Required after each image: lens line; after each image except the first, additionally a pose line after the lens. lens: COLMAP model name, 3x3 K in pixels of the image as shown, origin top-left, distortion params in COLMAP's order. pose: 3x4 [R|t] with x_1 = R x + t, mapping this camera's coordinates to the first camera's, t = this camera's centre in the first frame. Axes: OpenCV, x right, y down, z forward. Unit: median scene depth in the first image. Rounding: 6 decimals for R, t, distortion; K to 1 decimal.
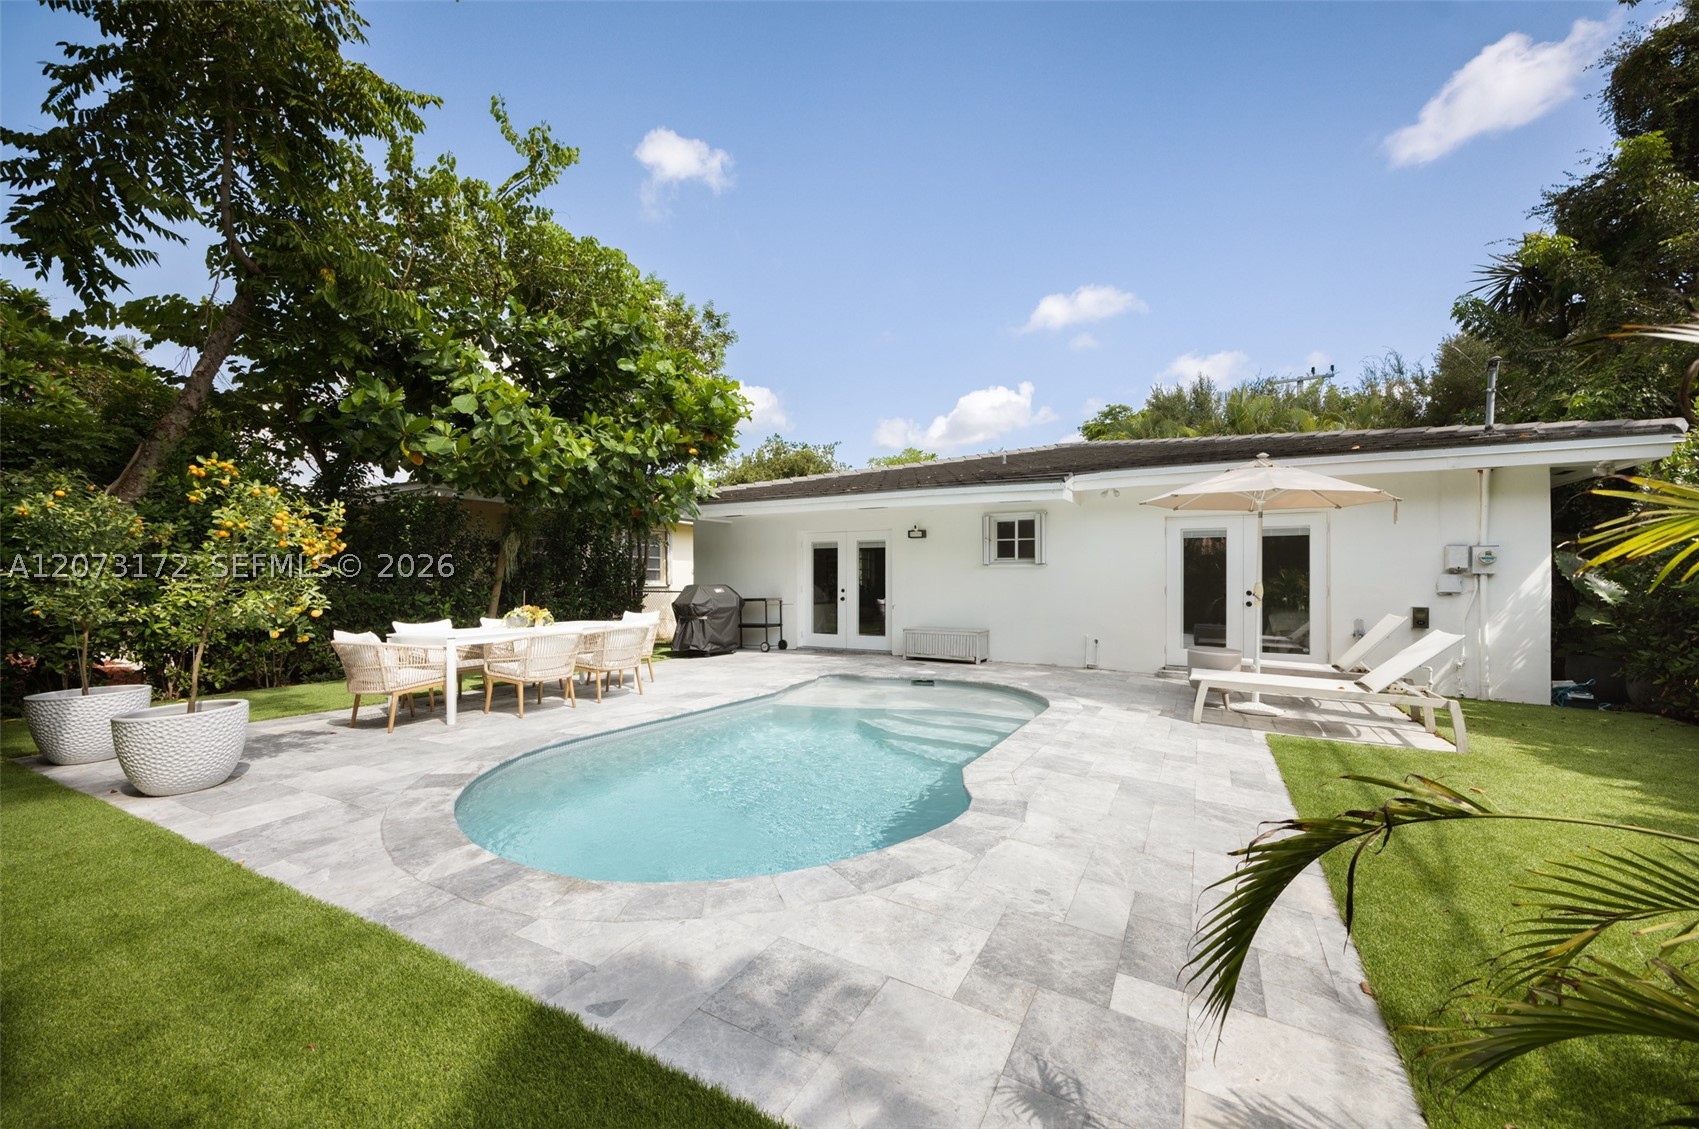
lens RADIAL K [[677.5, 0, 849.5], [0, 677.5, 564.5], [0, 0, 1]] dist [0.000383, 0.000286]
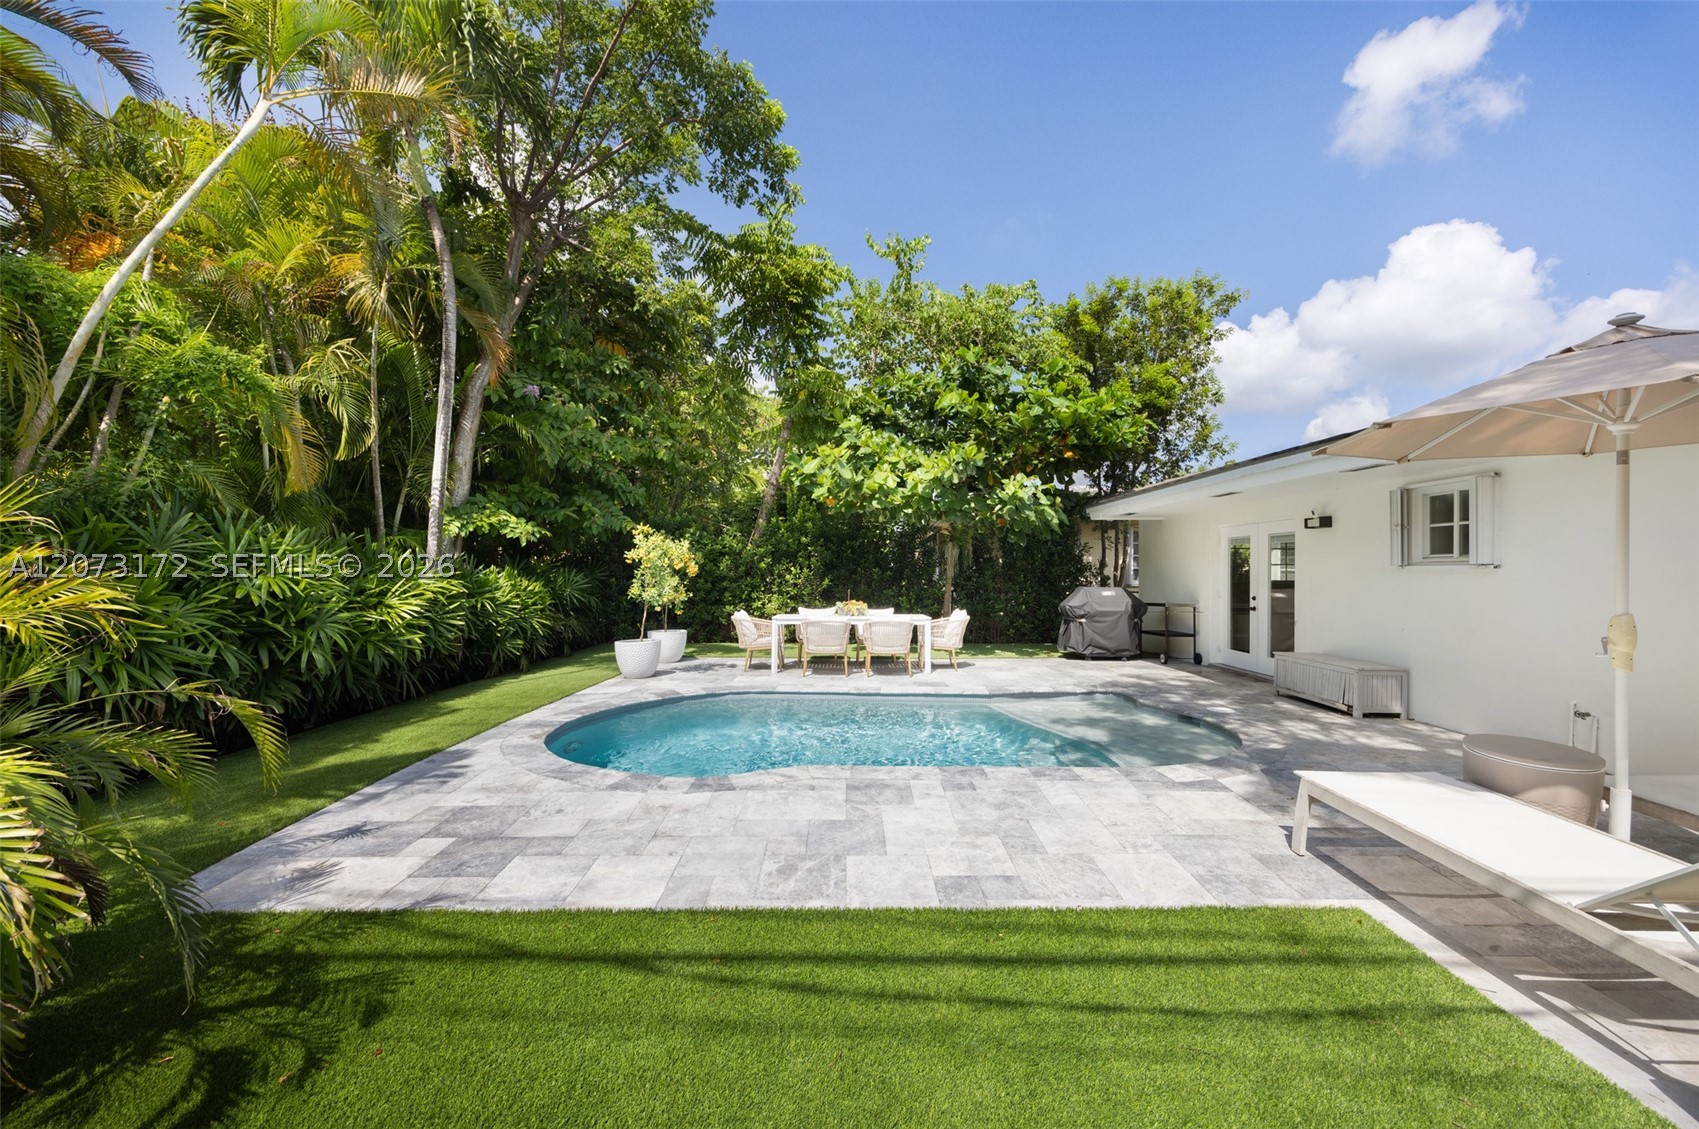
lens RADIAL K [[680.9, 0, 858.8], [0, 680.9, 562.9], [0, 0, 1]] dist [-0.001757, -0.000070]
pose [[0.463168, -0.008151, -0.886233, 0.725803], [0.015961, 0.999872, -0.000855, -0.013821], [0.886127, -0.013750, 0.463239, 0.347857]]
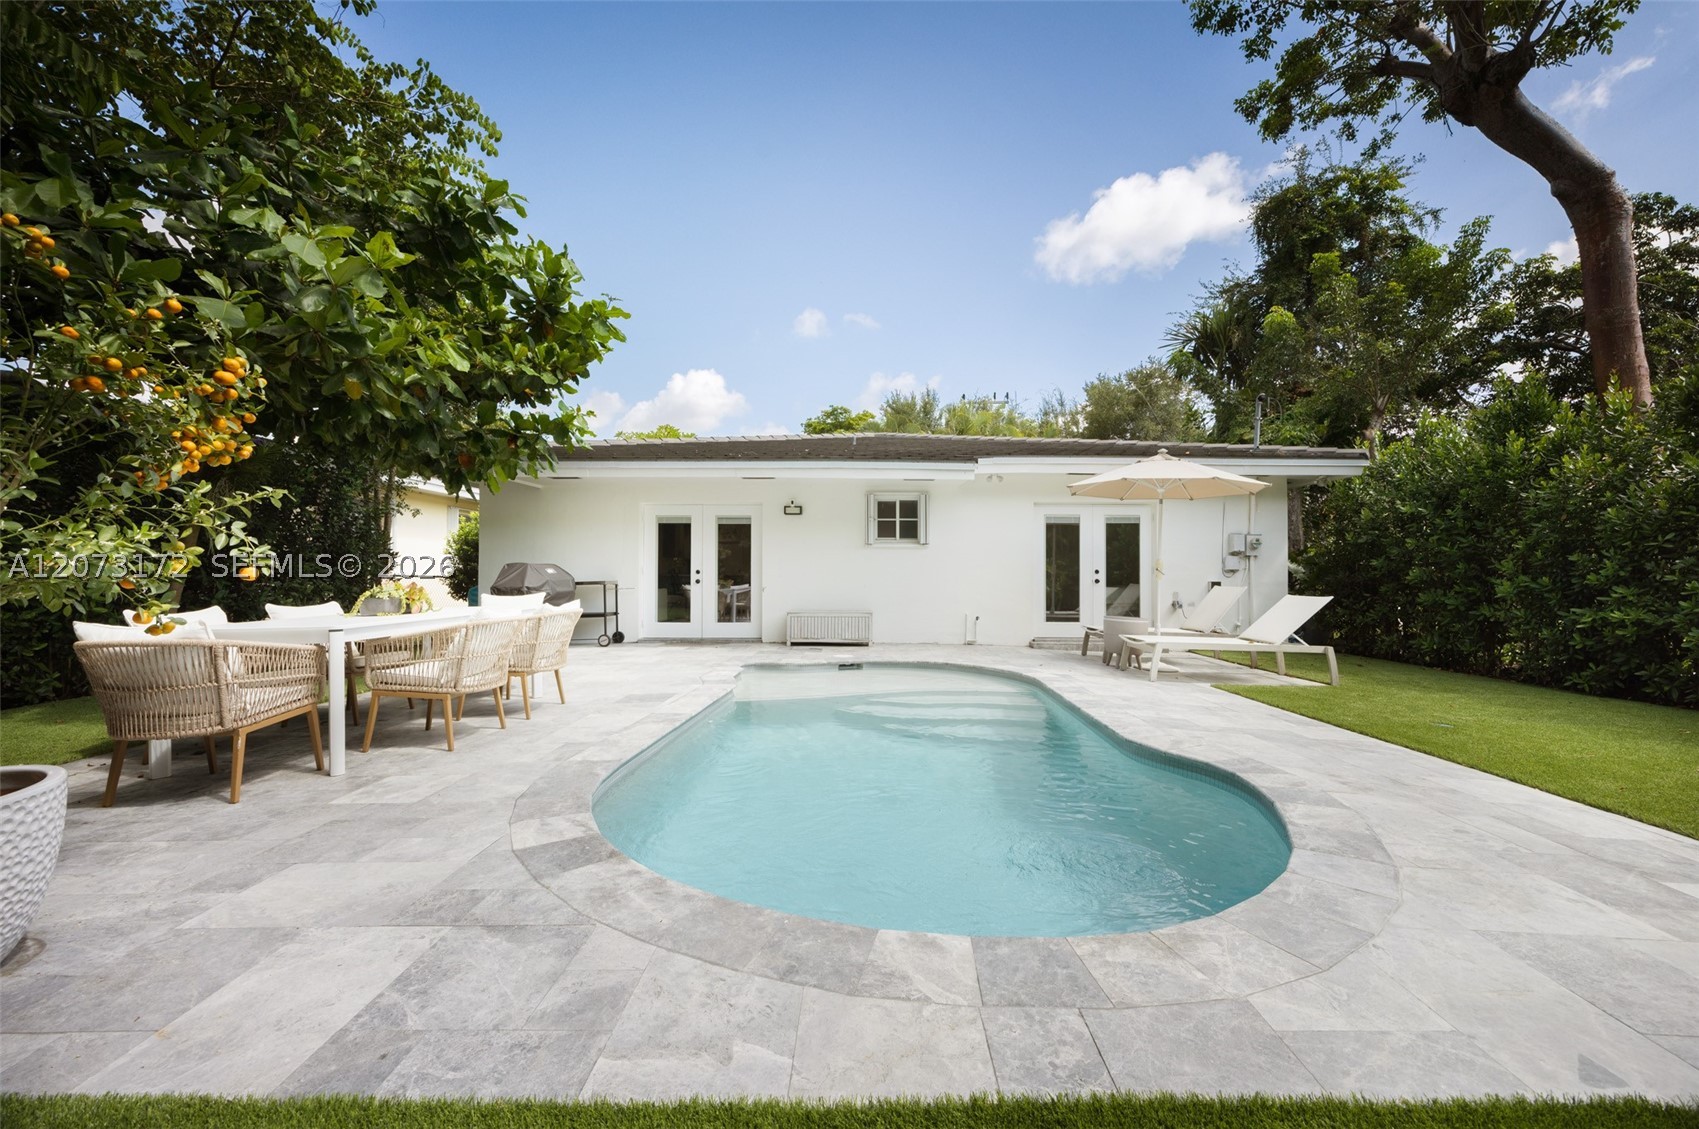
lens RADIAL K [[677.5, 0, 849.5], [0, 677.5, 564.5], [0, 0, 1]] dist [0.000383, 0.000286]
pose [[0.877288, 0.008686, 0.479885, -0.391483], [-0.012022, 0.999920, 0.003880, 0.035114], [-0.479813, -0.009173, 0.877323, 0.212799]]
